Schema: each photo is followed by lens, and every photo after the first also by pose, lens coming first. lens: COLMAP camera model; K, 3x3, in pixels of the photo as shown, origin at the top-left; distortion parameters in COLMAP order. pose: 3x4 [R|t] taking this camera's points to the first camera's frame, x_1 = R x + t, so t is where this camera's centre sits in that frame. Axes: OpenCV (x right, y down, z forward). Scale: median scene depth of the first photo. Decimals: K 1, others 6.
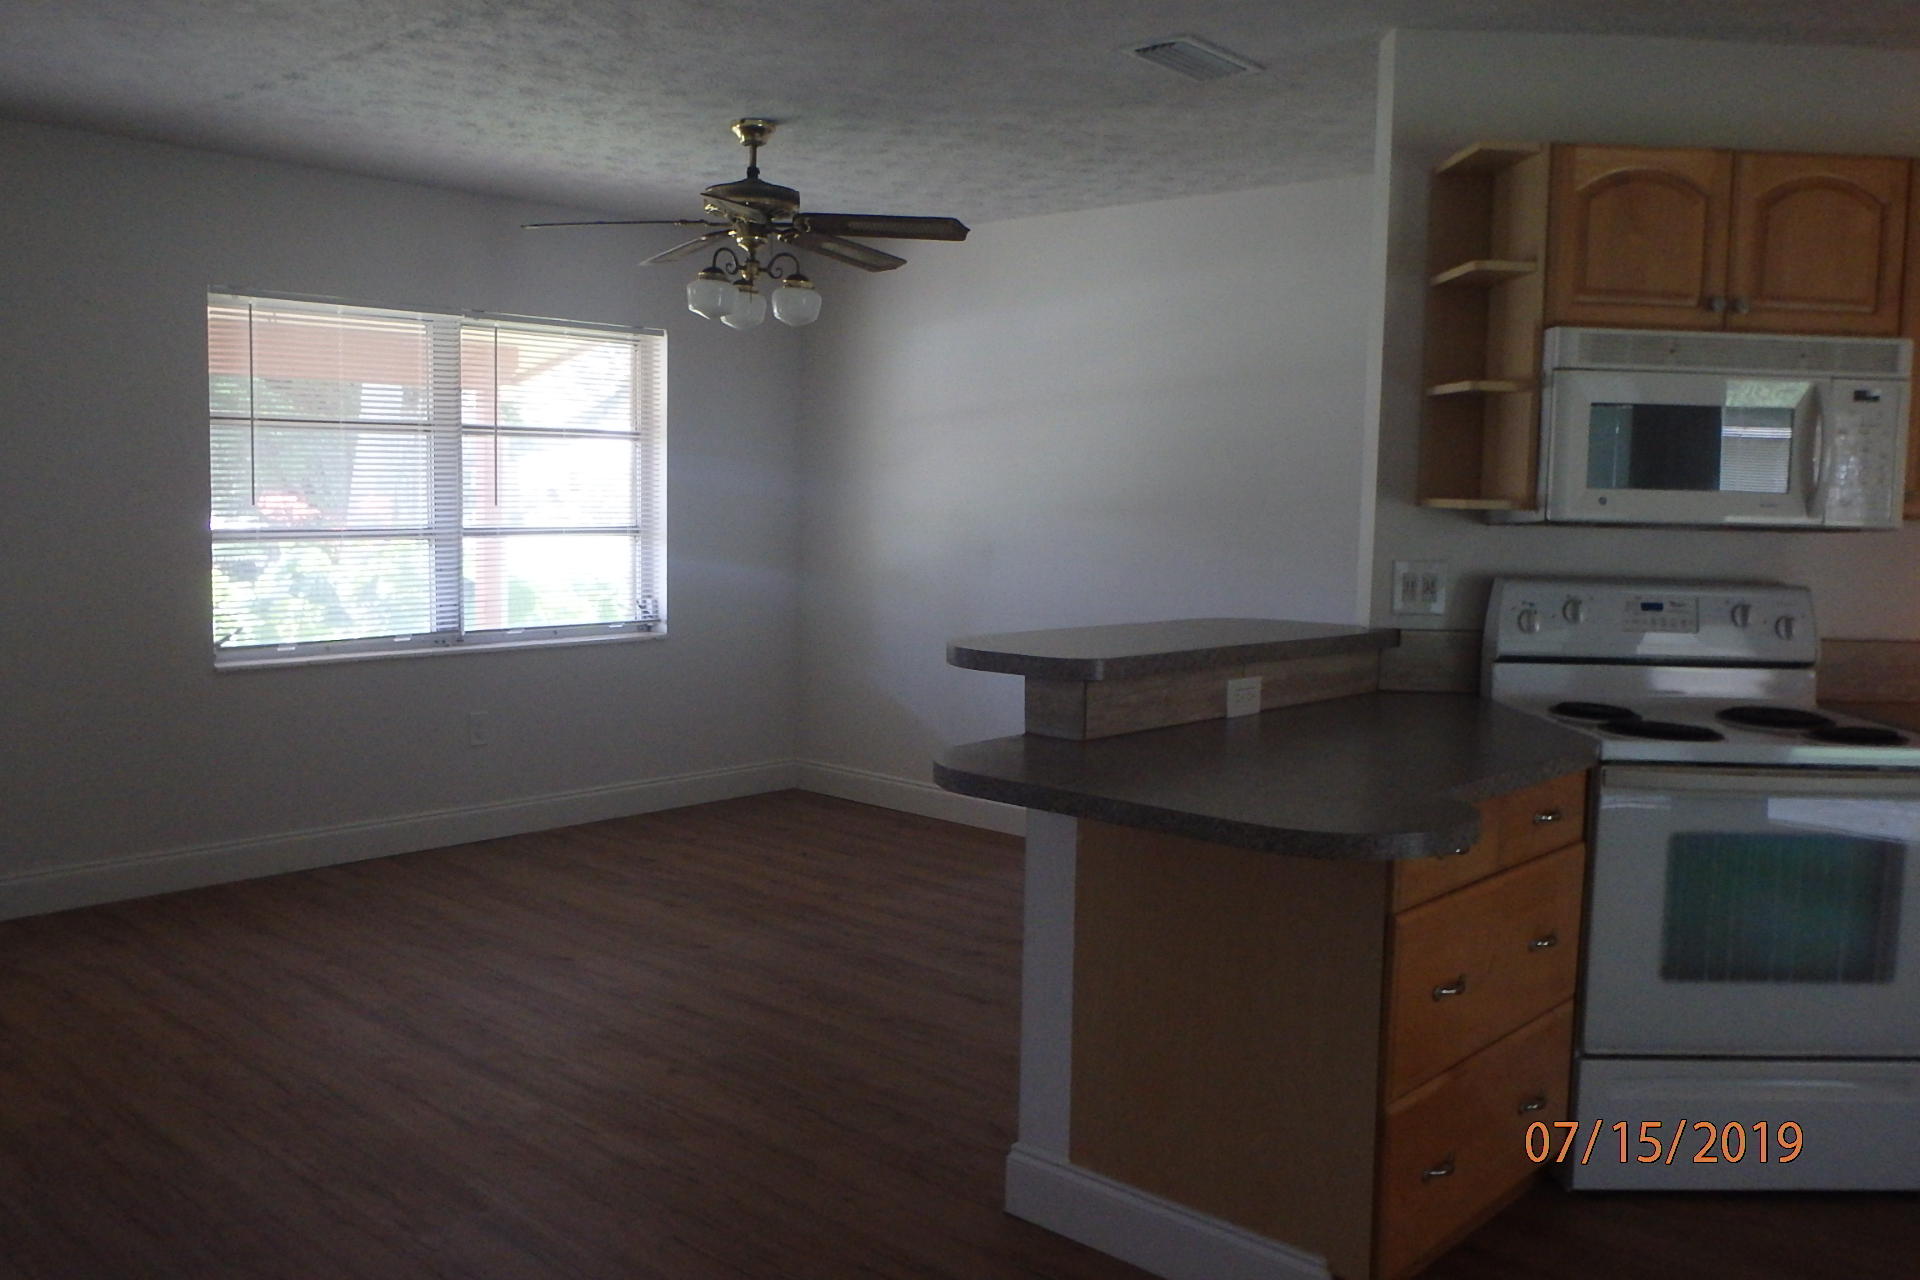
lens RADIAL K [[1584.6, 0, 958.4], [0, 1584.6, 611.6], [0, 0, 1]] dist [-0.039353, 0.026333]
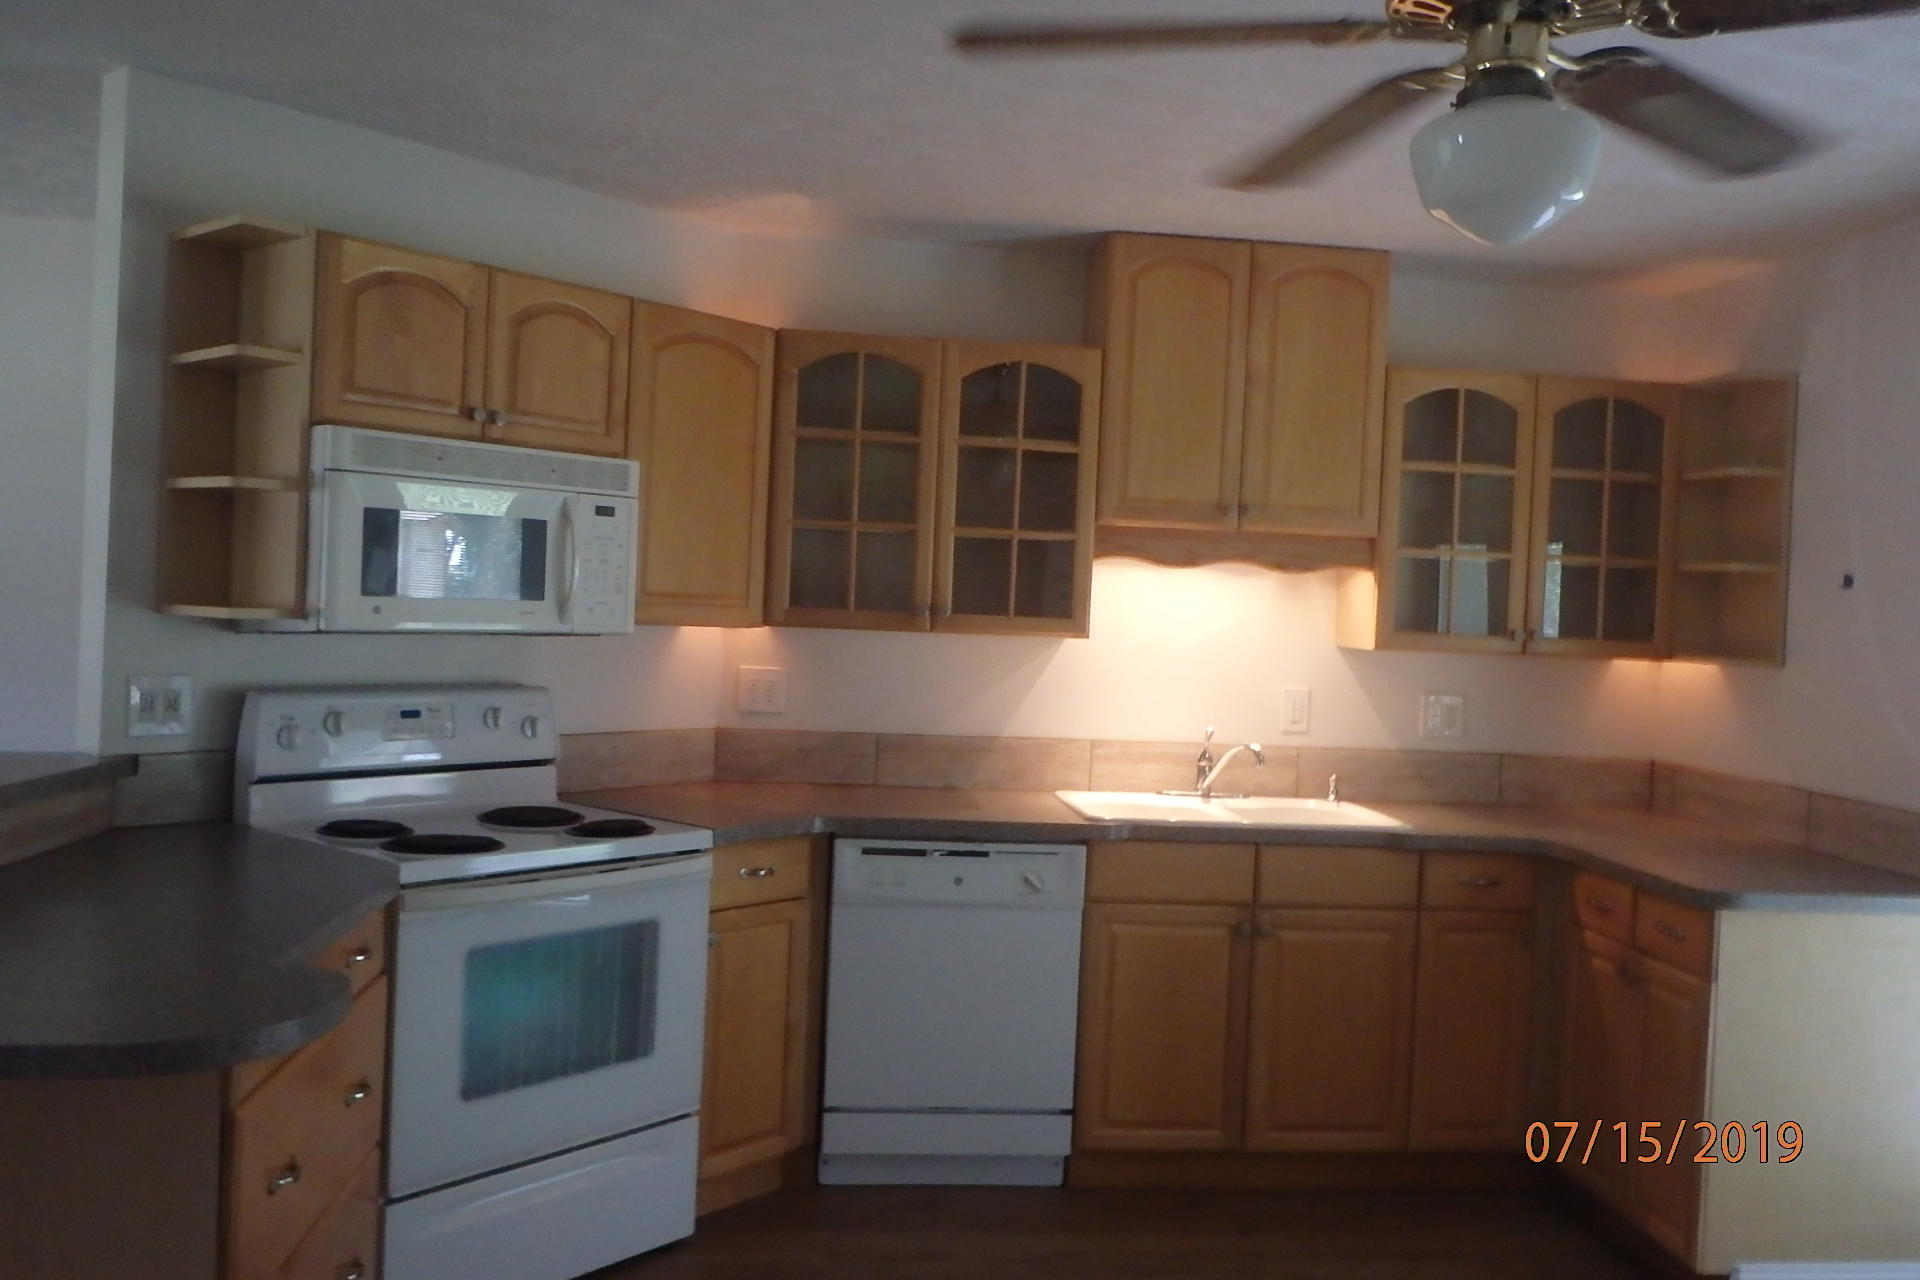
lens RADIAL K [[1584.6, 0, 958.4], [0, 1584.6, 611.6], [0, 0, 1]] dist [-0.039353, 0.026333]
pose [[0.664371, -0.003019, 0.747397, -0.065781], [0.036126, 0.998953, -0.028078, -0.026852], [-0.746529, 0.045655, 0.663784, 0.090965]]
